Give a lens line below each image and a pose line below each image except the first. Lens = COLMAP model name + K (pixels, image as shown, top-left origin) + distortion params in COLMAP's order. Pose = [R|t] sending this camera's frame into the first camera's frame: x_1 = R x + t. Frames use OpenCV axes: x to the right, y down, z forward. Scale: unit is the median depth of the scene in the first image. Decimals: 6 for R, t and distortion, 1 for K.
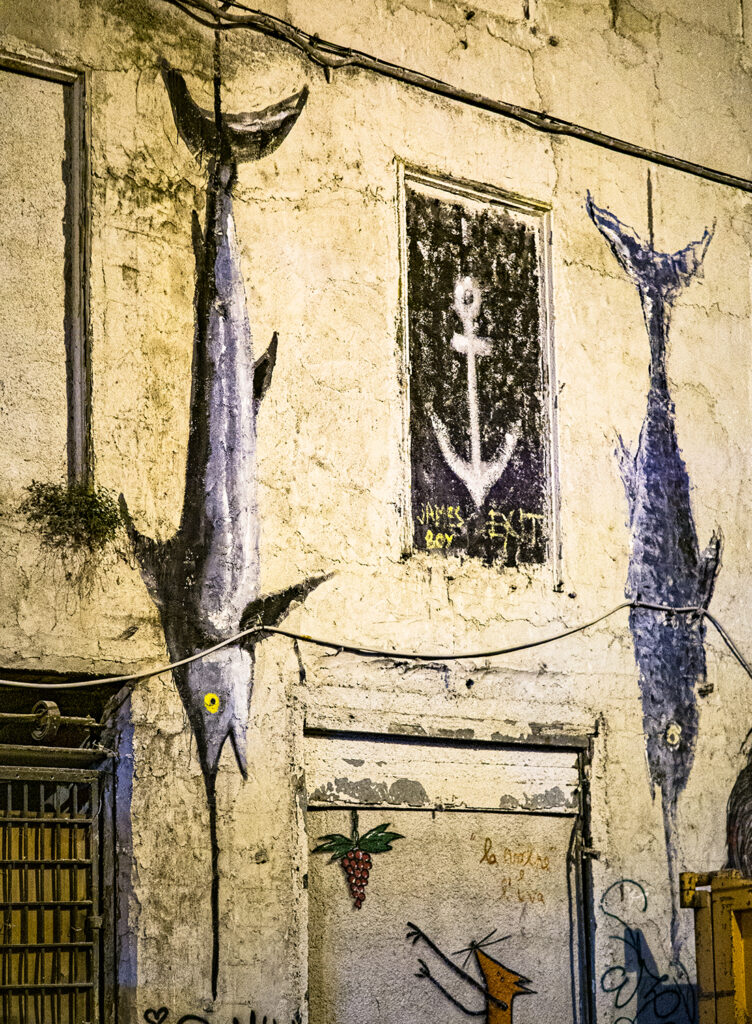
lens RADIAL K [[2667.3, 0, 376.0], [0, 2667.3, 512.0], [0, 0, 1]] dist [-0.060949, -0.015556]
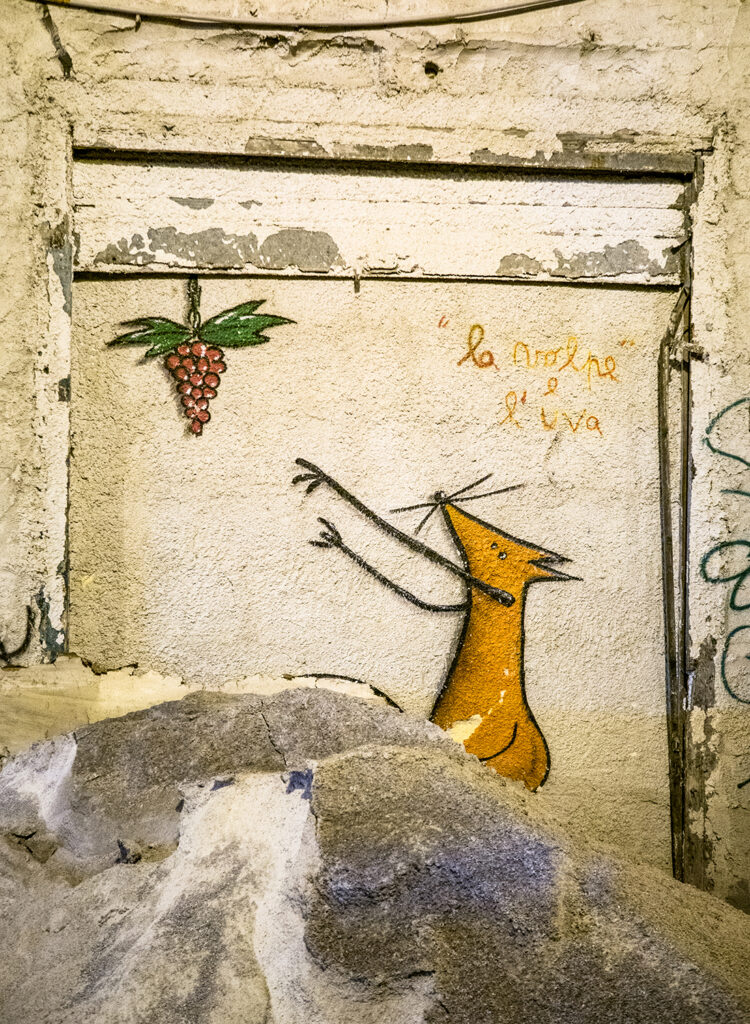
lens RADIAL K [[2667.3, 0, 375.0], [0, 2667.3, 512.0], [0, 0, 1]] dist [-0.060949, -0.015556]
pose [[0.841025, 0.018301, -0.540687, 0.353928], [0.065562, 0.988614, 0.135441, 0.081134], [0.537009, -0.149358, 0.830249, 0.478572]]
